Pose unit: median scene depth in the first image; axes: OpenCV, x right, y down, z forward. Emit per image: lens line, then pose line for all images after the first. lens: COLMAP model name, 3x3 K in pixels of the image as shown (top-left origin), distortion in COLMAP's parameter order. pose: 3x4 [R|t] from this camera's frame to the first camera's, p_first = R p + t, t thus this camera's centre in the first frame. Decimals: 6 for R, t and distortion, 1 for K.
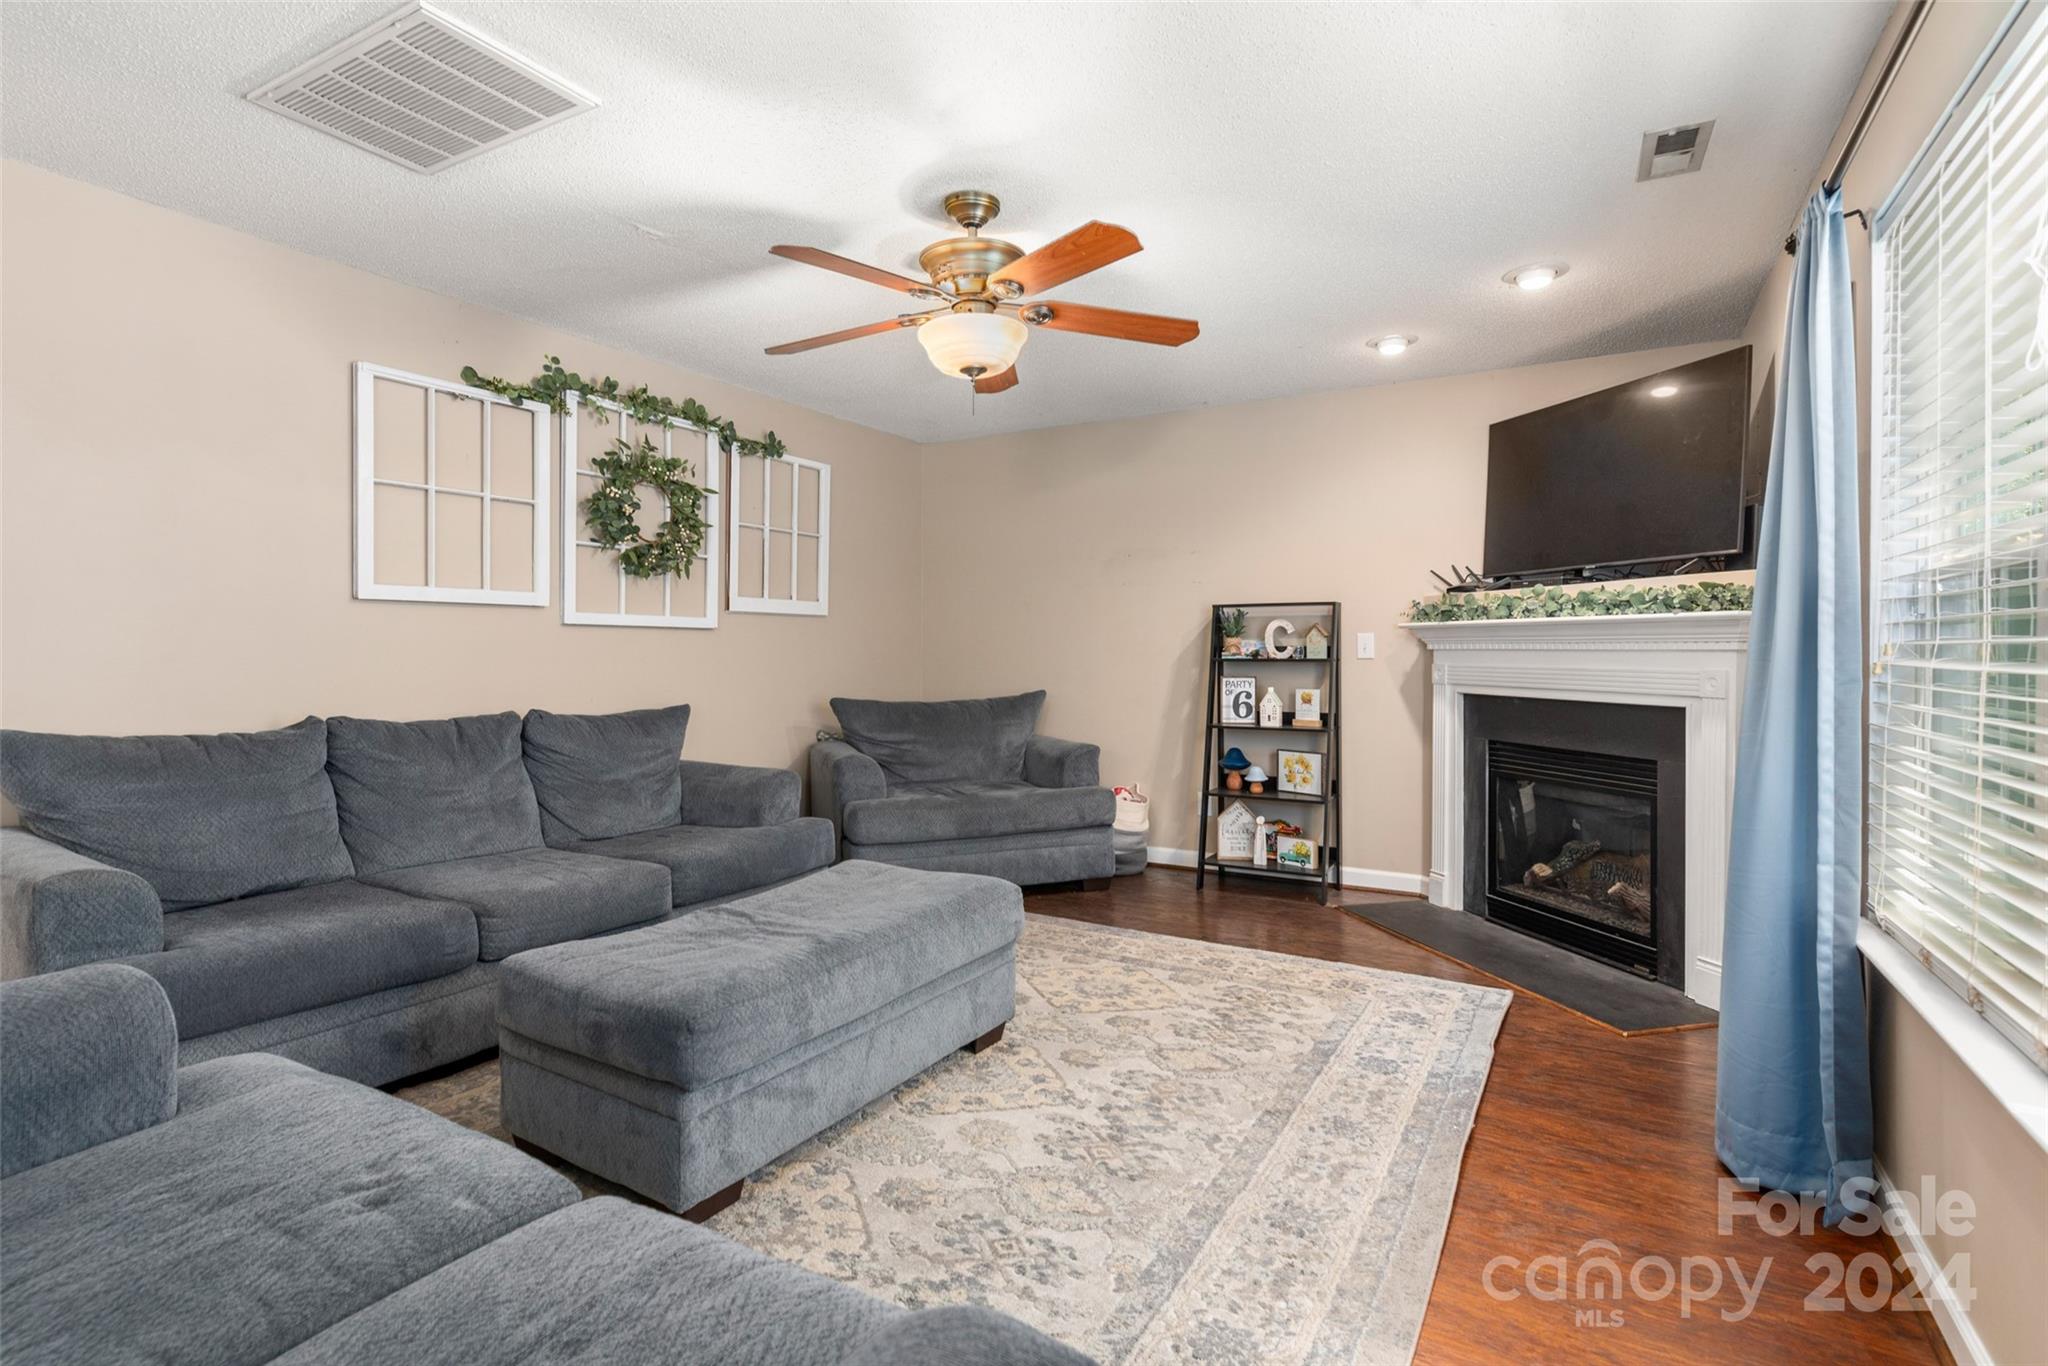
lens RADIAL K [[994.4, 0, 990.5], [0, 994.4, 650.9], [0, 0, 1]] dist [-0.005726, -0.001782]
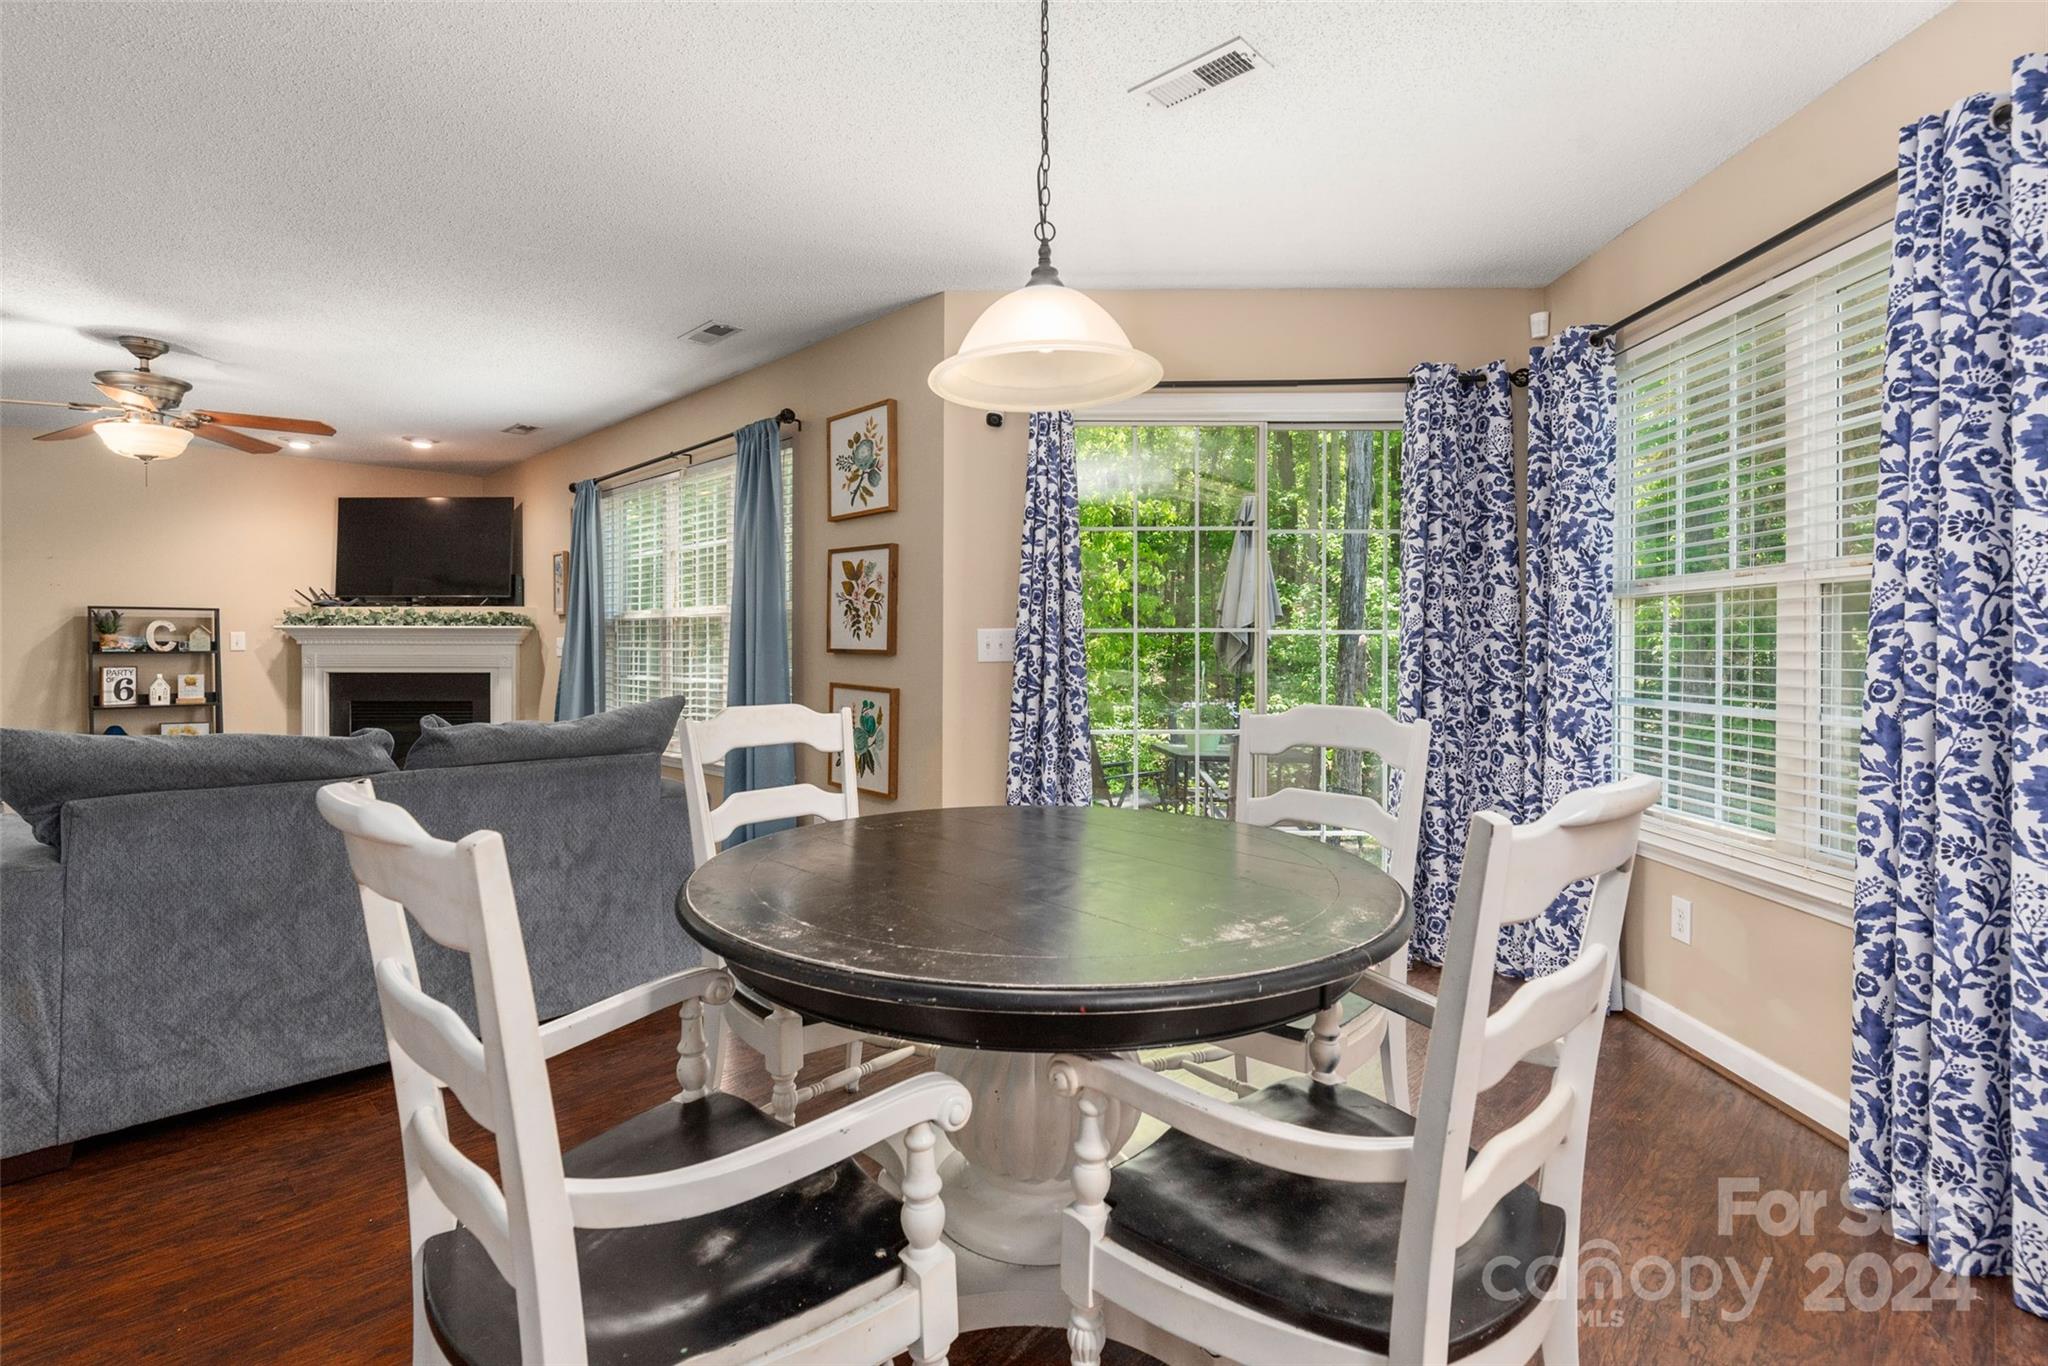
lens RADIAL K [[994.4, 0, 1059.0], [0, 994.4, 645.0], [0, 0, 1]] dist [-0.005726, -0.001782]
pose [[0.215446, -0.003626, 0.976509, -0.711988], [0.000742, 0.999993, 0.003549, -0.003890], [-0.976515, -0.000040, 0.215447, -0.396545]]
